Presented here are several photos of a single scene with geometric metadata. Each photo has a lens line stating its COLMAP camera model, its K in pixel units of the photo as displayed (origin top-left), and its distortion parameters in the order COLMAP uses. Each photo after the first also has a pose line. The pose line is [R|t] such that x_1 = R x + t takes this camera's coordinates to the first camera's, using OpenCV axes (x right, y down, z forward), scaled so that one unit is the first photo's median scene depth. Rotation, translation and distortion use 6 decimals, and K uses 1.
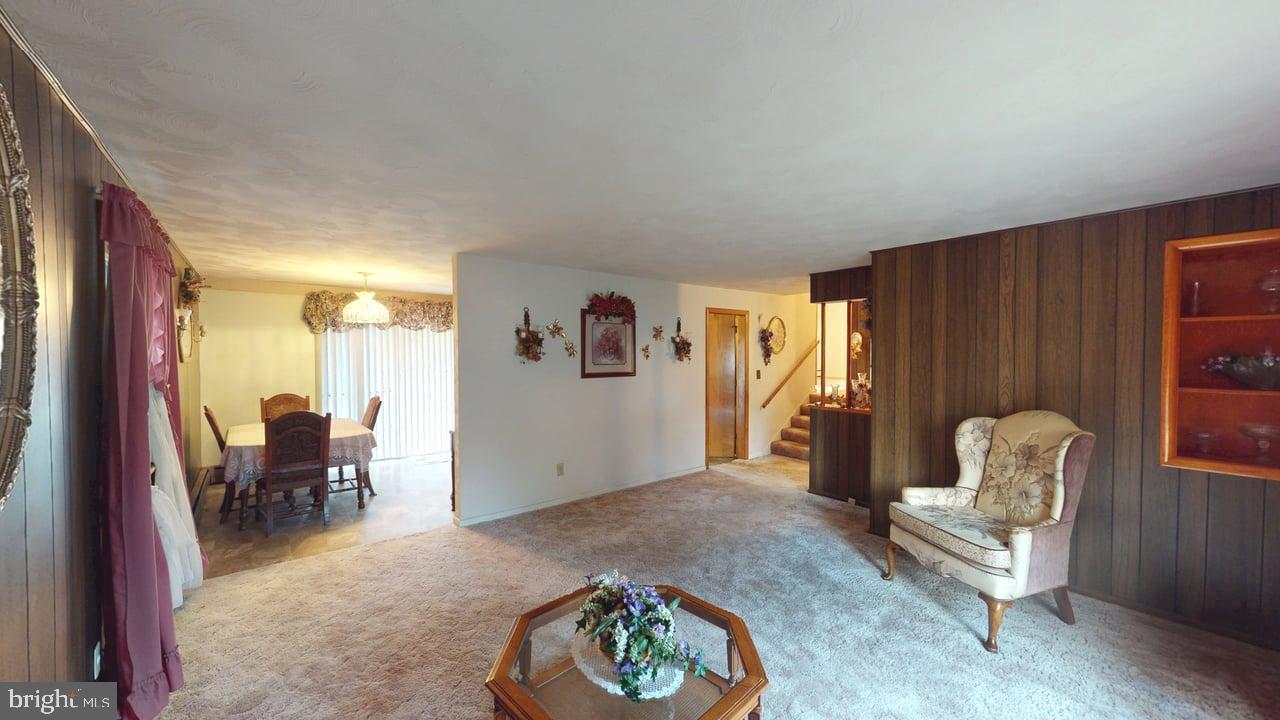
lens RADIAL K [[467.8, 0, 645.4], [0, 467.8, 355.9], [0, 0, 1]] dist [-0.002372, -0.000082]
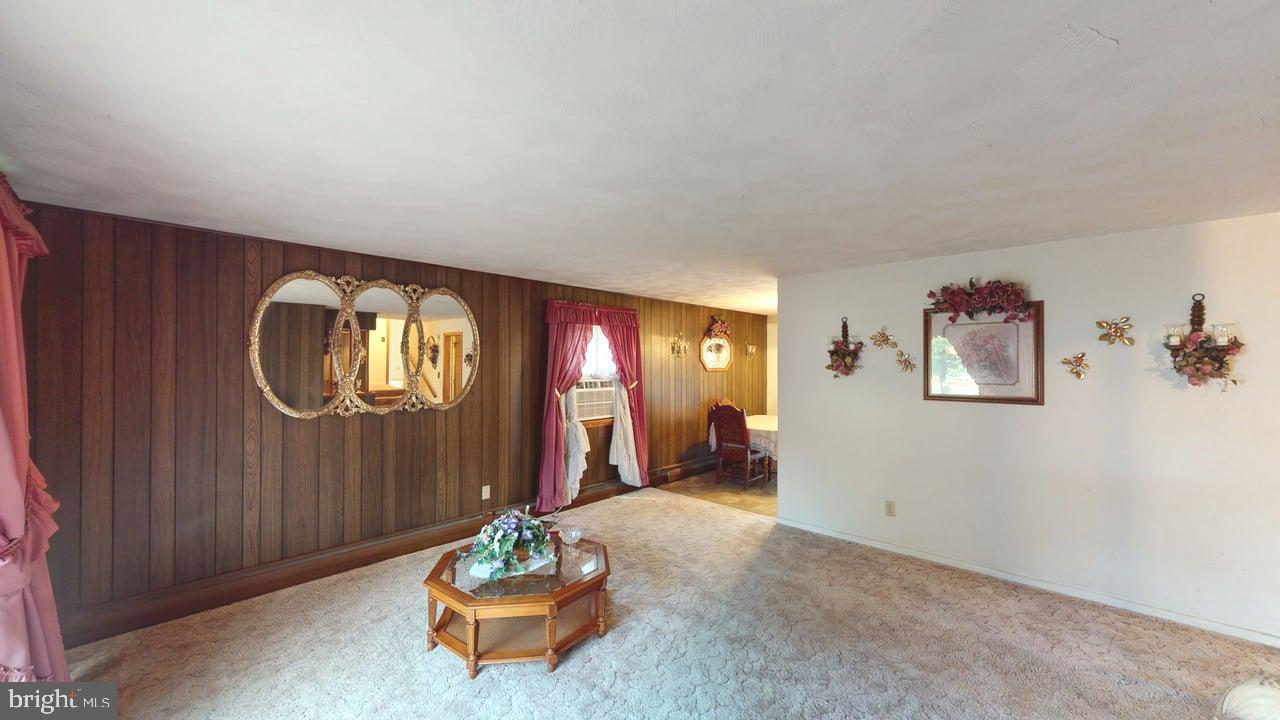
lens RADIAL K [[473.8, 0, 640.0], [0, 473.8, 361.8], [0, 0, 1]] dist [0.001074, 0.000190]
pose [[0.121934, -0.005440, -0.992523, 0.560737], [-0.010017, 0.999927, -0.006711, -0.004382], [0.992488, 0.010760, 0.121870, 0.437583]]
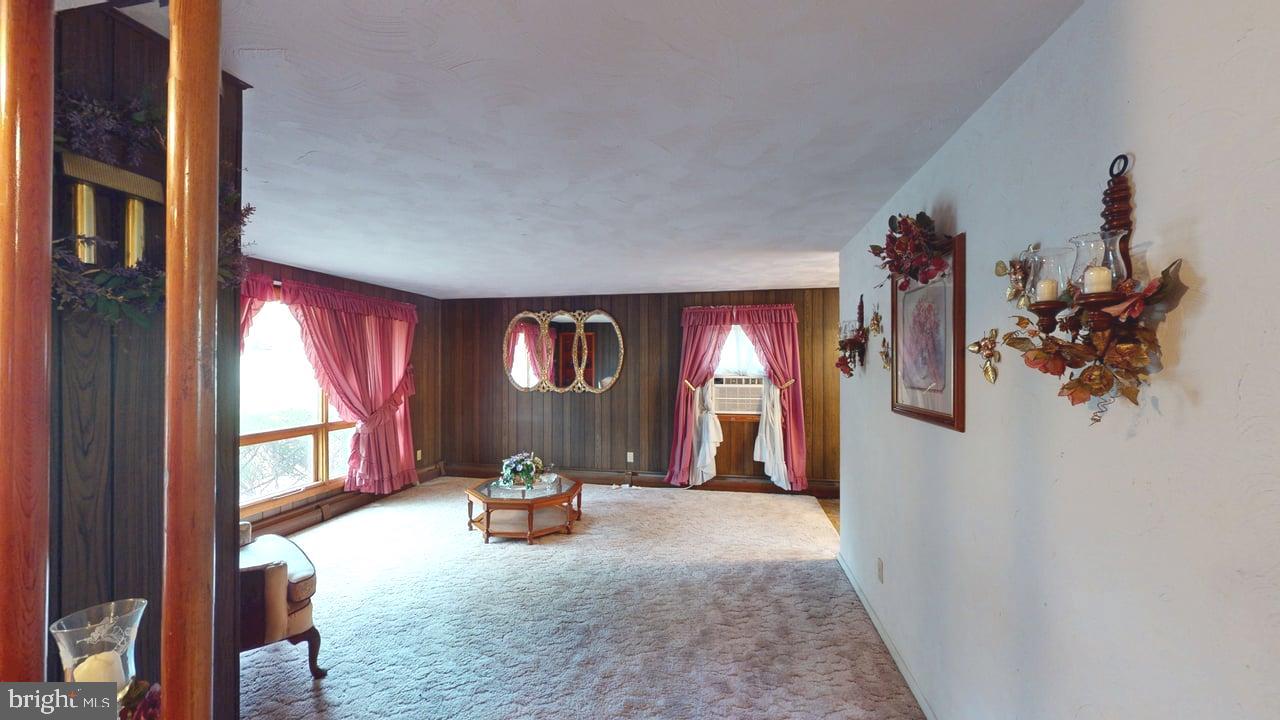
lens RADIAL K [[473.3, 0, 641.8], [0, 473.3, 362.9], [0, 0, 1]] dist [0.003350, -0.000414]
pose [[-0.776318, -0.003163, -0.630333, 0.374822], [-0.006566, 0.999974, 0.003070, -0.004027], [0.630307, 0.006522, -0.776319, 1.193066]]
